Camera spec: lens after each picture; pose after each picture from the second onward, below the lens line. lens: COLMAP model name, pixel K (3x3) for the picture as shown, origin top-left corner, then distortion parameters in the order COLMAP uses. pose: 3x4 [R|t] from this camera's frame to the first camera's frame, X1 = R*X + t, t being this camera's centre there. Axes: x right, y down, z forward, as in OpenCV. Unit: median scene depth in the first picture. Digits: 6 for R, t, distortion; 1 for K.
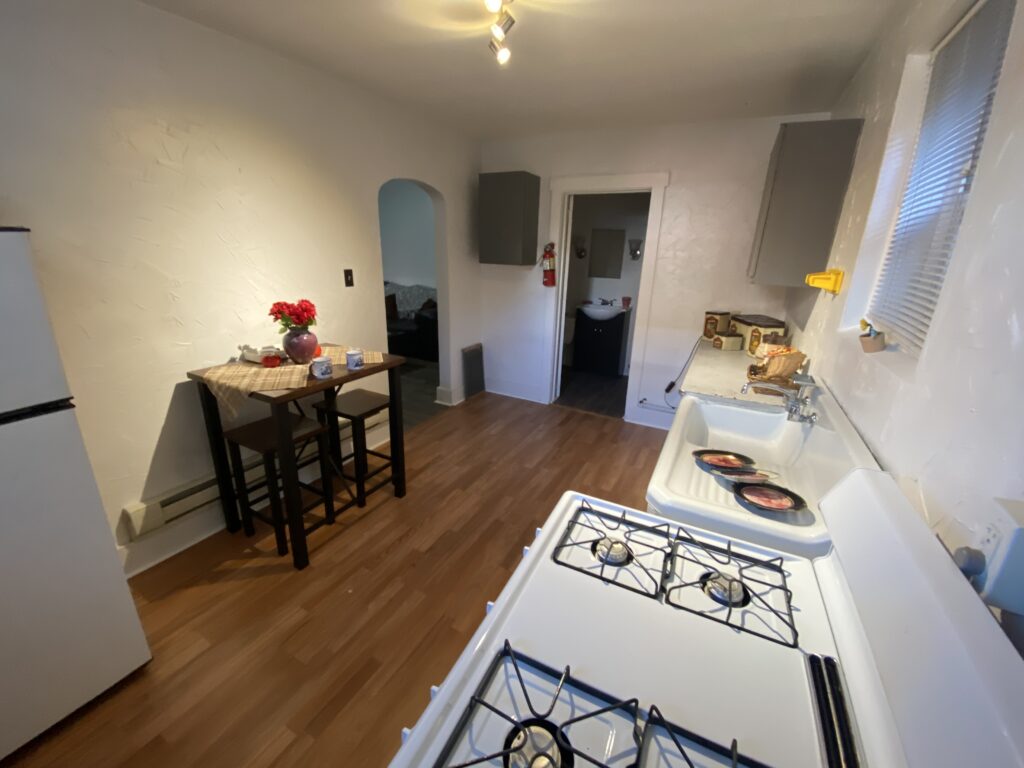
lens RADIAL K [[417.5, 0, 516.1], [0, 417.5, 379.9], [0, 0, 1]] dist [0.028176, -0.023631]
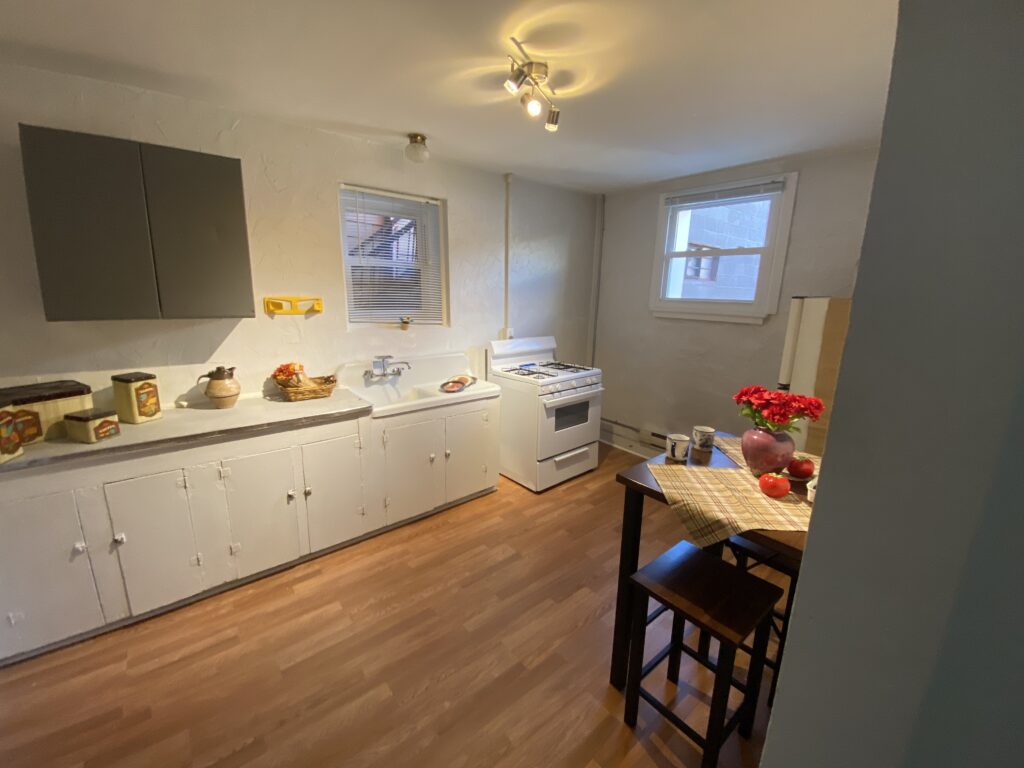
lens RADIAL K [[417.5, 0, 516.1], [0, 417.5, 379.9], [0, 0, 1]] dist [0.028176, -0.023631]
pose [[-0.916627, -0.137886, 0.375210, -0.279218], [0.072372, 0.865873, 0.495001, -0.403357], [-0.393138, 0.480886, -0.783703, 1.201434]]
